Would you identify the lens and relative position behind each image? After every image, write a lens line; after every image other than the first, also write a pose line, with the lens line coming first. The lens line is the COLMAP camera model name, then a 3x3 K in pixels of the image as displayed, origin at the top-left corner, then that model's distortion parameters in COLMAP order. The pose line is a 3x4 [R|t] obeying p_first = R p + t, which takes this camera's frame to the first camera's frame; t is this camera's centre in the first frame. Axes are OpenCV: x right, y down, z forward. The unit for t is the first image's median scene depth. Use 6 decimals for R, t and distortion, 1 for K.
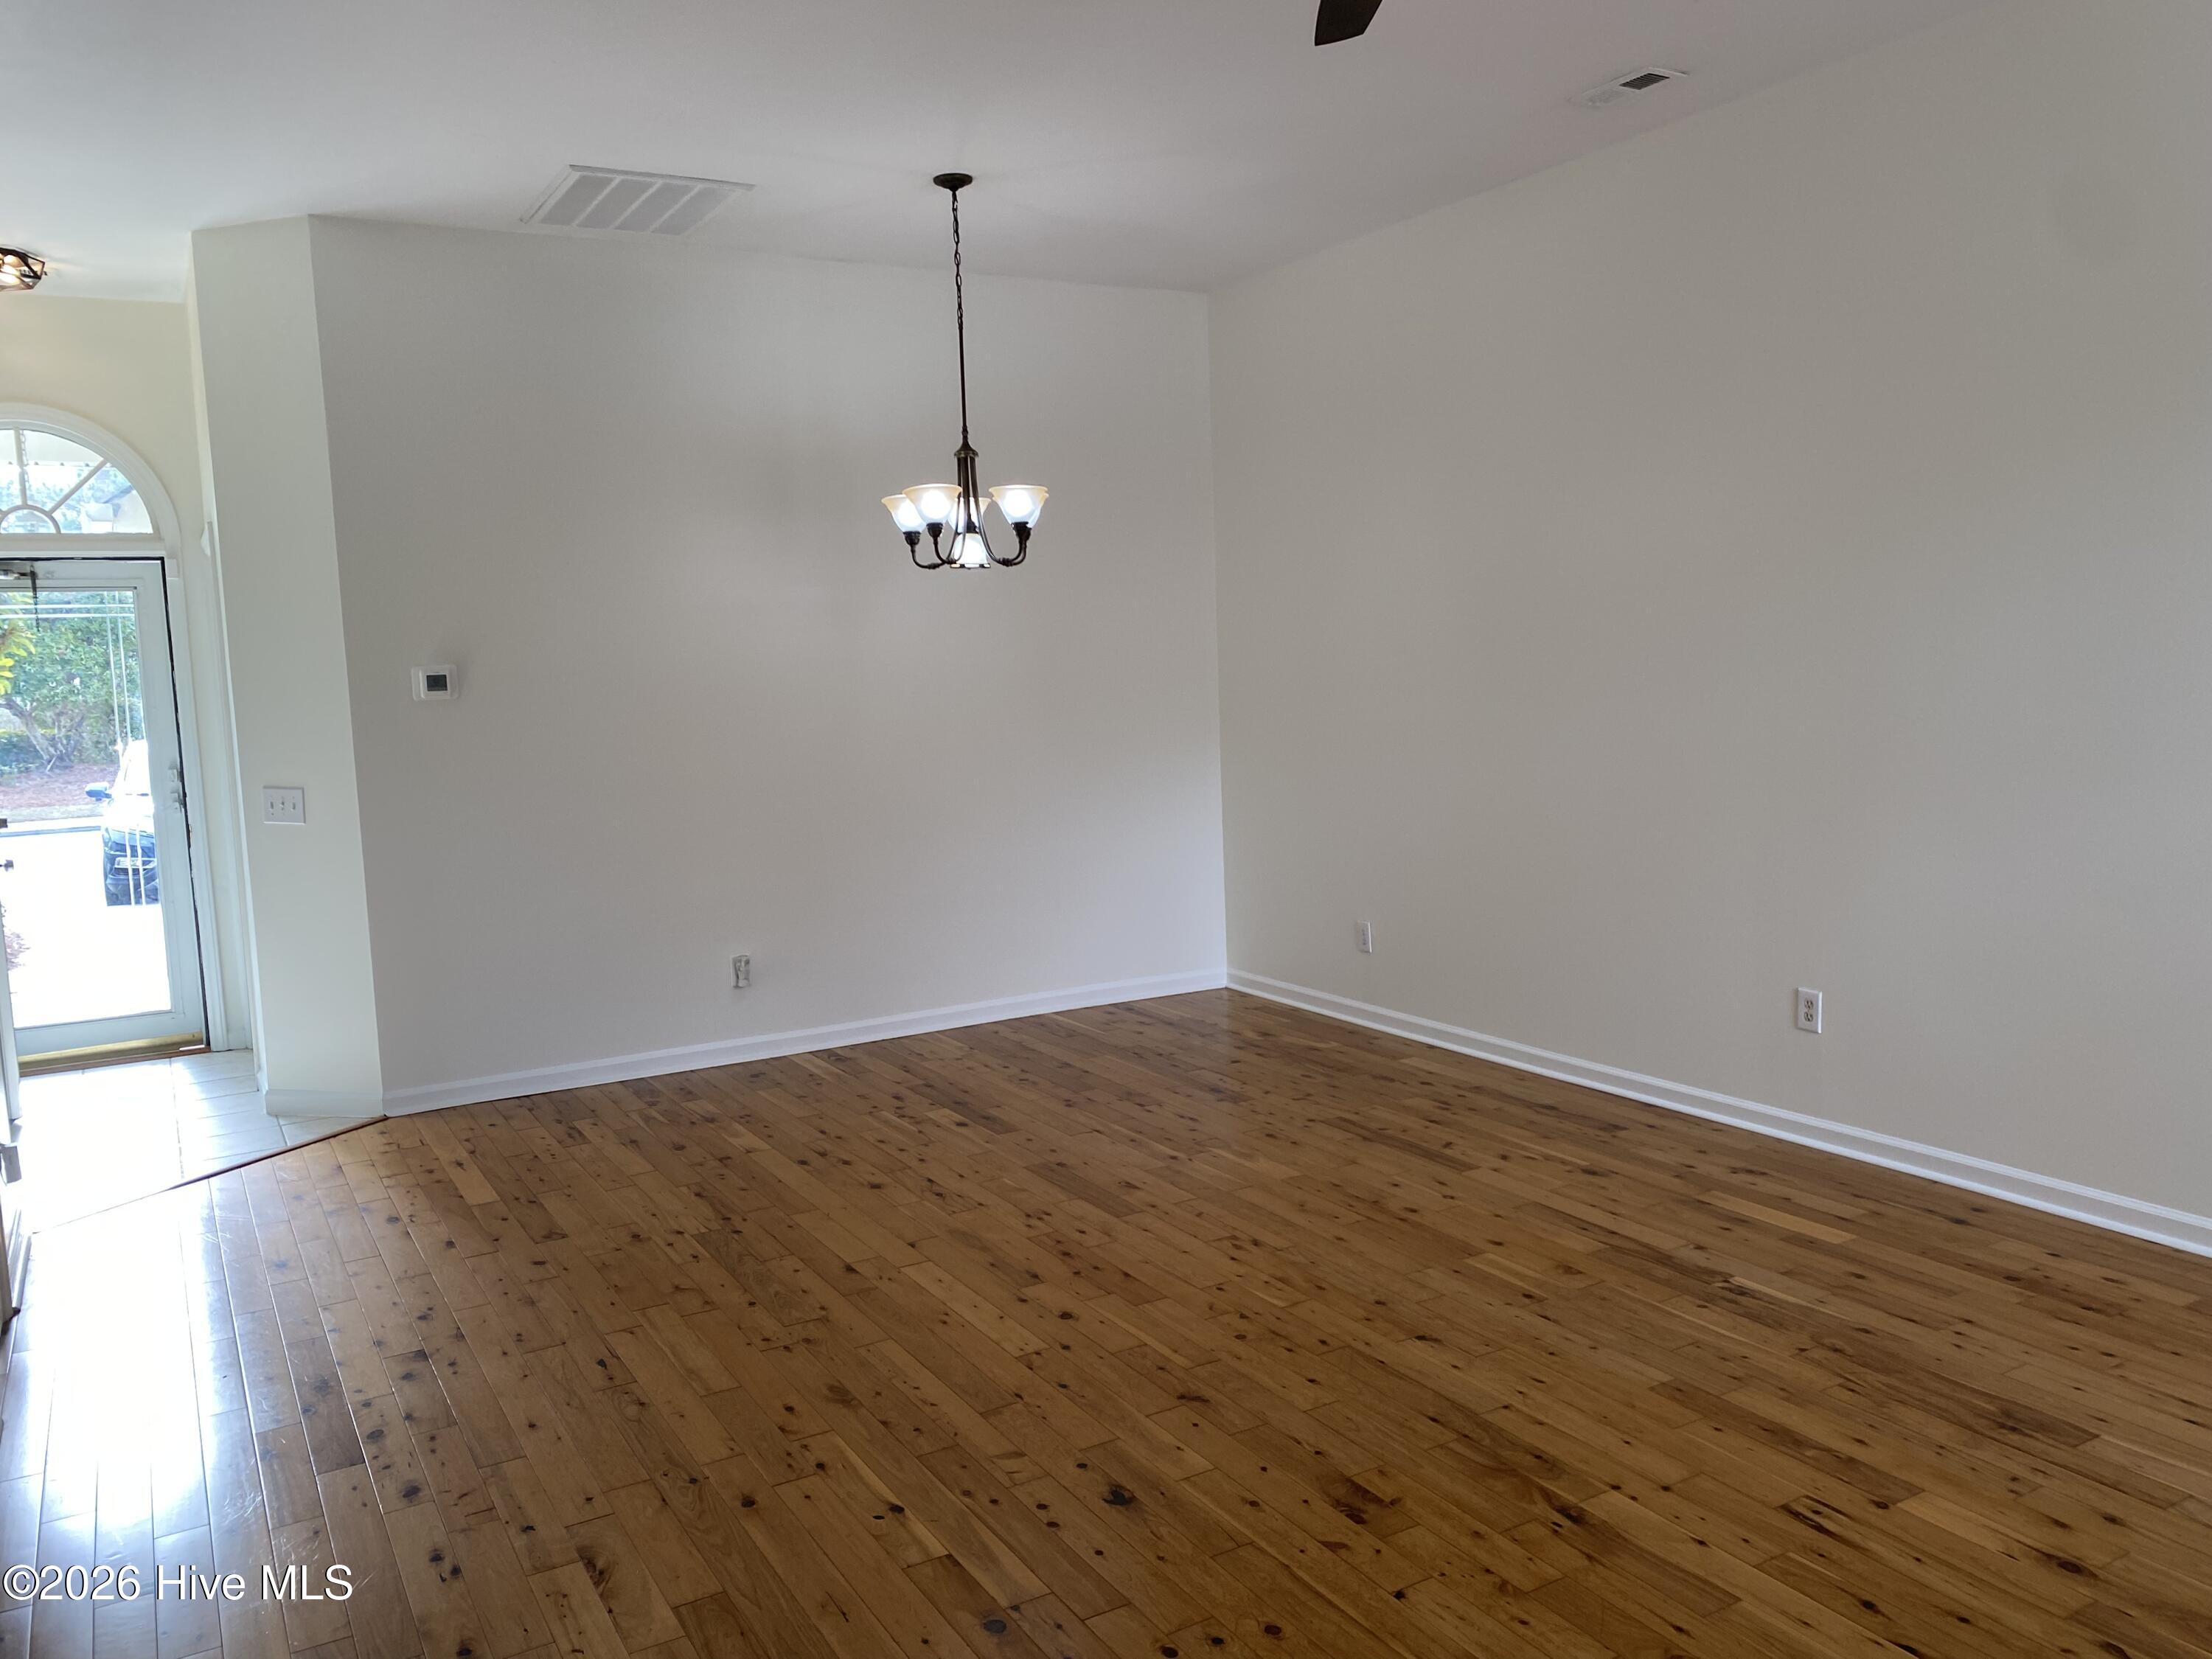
lens RADIAL K [[1699.4, 0, 1097.6], [0, 1699.4, 885.7], [0, 0, 1]] dist [0.060491, -0.056569]
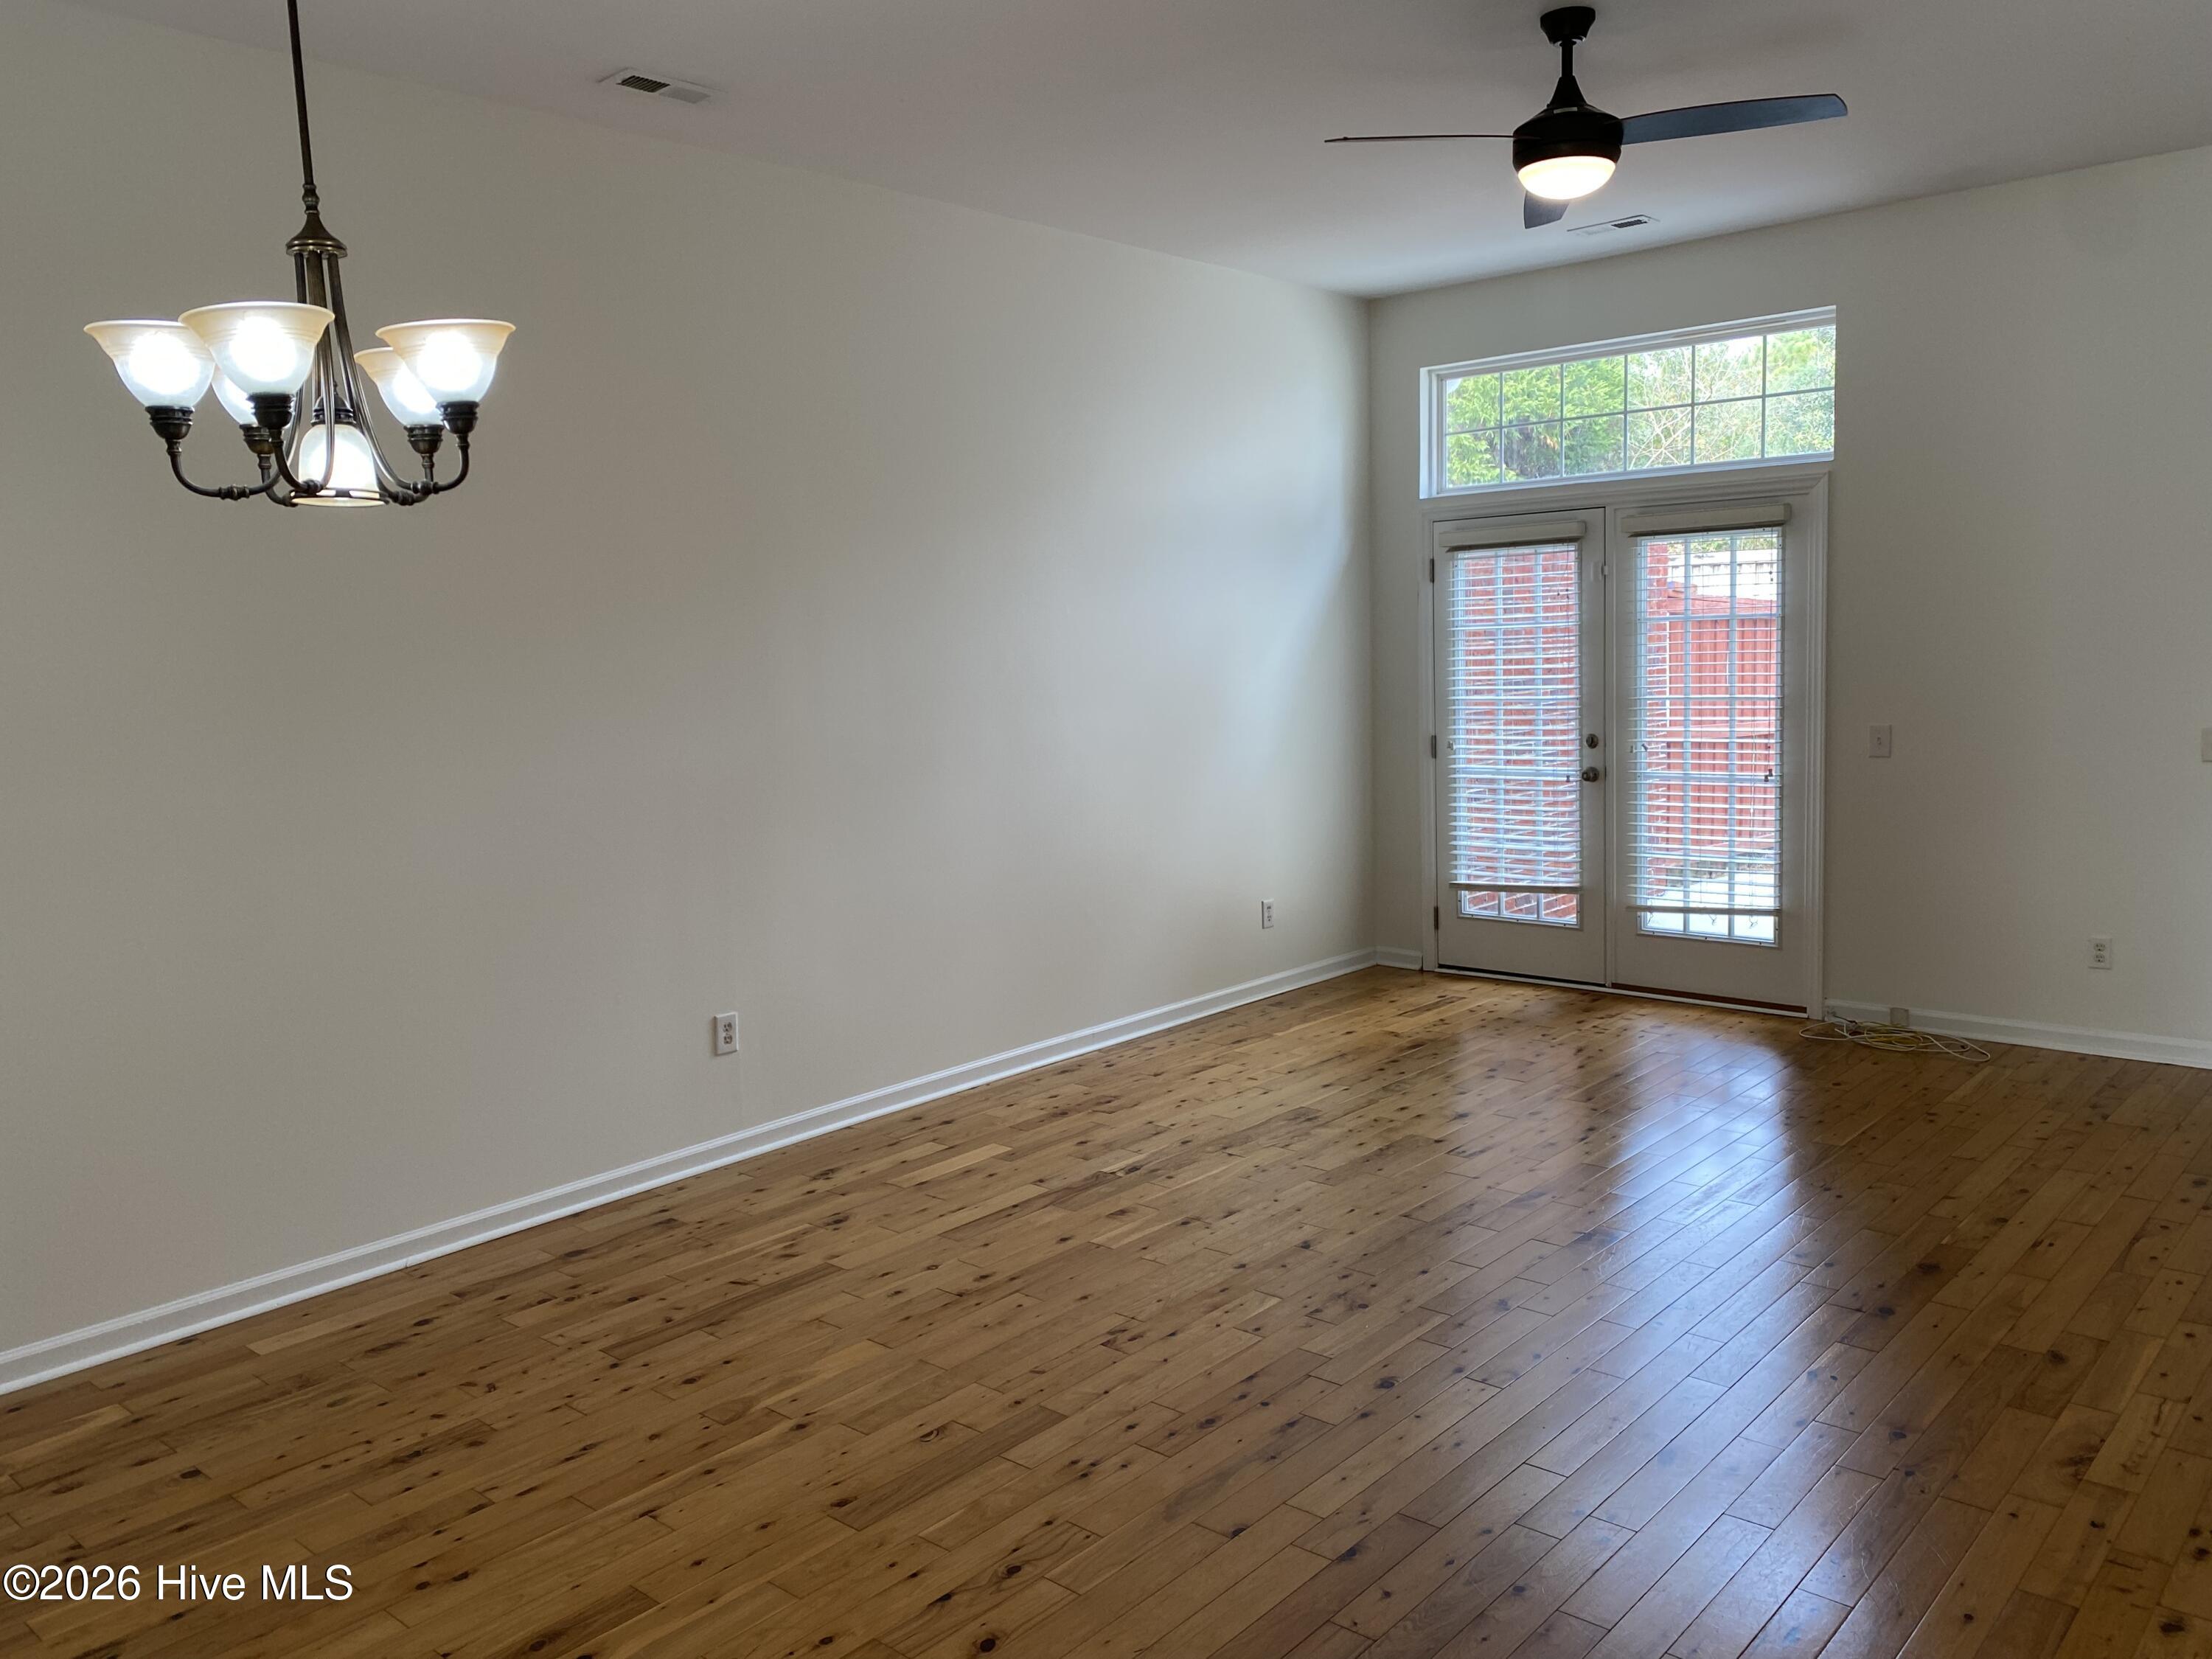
lens RADIAL K [[1699.4, 0, 1120.9], [0, 1699.4, 800.7], [0, 0, 1]] dist [0.060491, -0.056569]
pose [[-0.336376, -0.046951, 0.940557, -0.696679], [0.171994, 0.978895, 0.110375, -0.152402], [-0.925889, 0.198897, -0.321201, 1.163070]]
